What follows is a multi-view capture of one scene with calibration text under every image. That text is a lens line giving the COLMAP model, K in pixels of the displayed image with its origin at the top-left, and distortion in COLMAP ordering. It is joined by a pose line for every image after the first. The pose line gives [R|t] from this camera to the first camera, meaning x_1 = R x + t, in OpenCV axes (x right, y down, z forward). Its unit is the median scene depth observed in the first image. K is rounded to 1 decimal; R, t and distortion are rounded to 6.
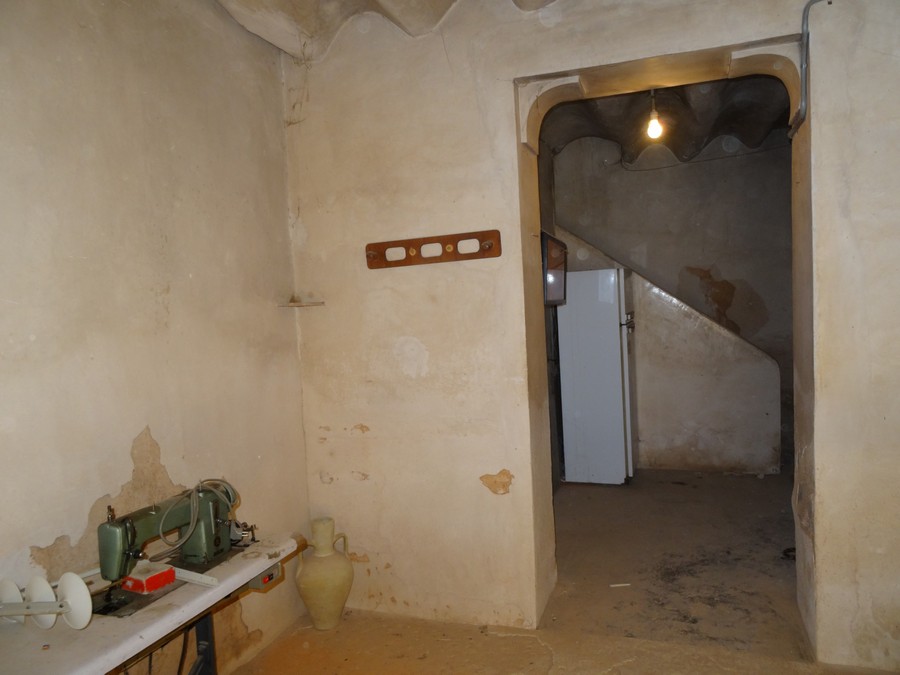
lens RADIAL K [[640.2, 0, 450.3], [0, 640.2, 338.1], [0, 0, 1]] dist [0.007955, -0.012057]
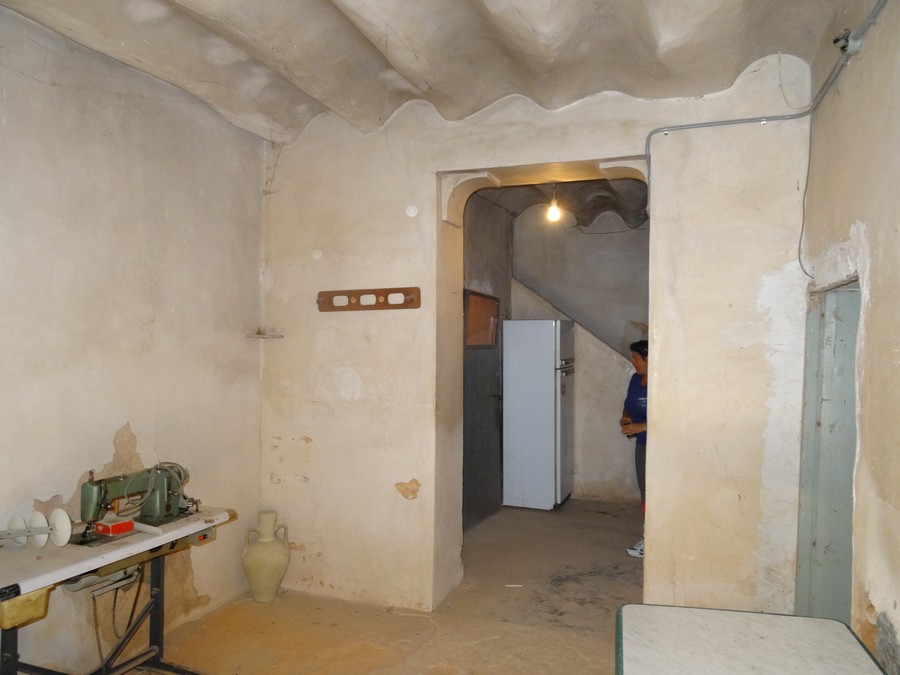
lens RADIAL K [[640.2, 0, 449.8], [0, 640.2, 338.8], [0, 0, 1]] dist [0.007955, -0.012057]
pose [[0.997994, 0.059027, -0.022877, 0.165899], [-0.060172, 0.996775, -0.053091, -0.003834], [0.019669, 0.054361, 0.998328, -0.252086]]
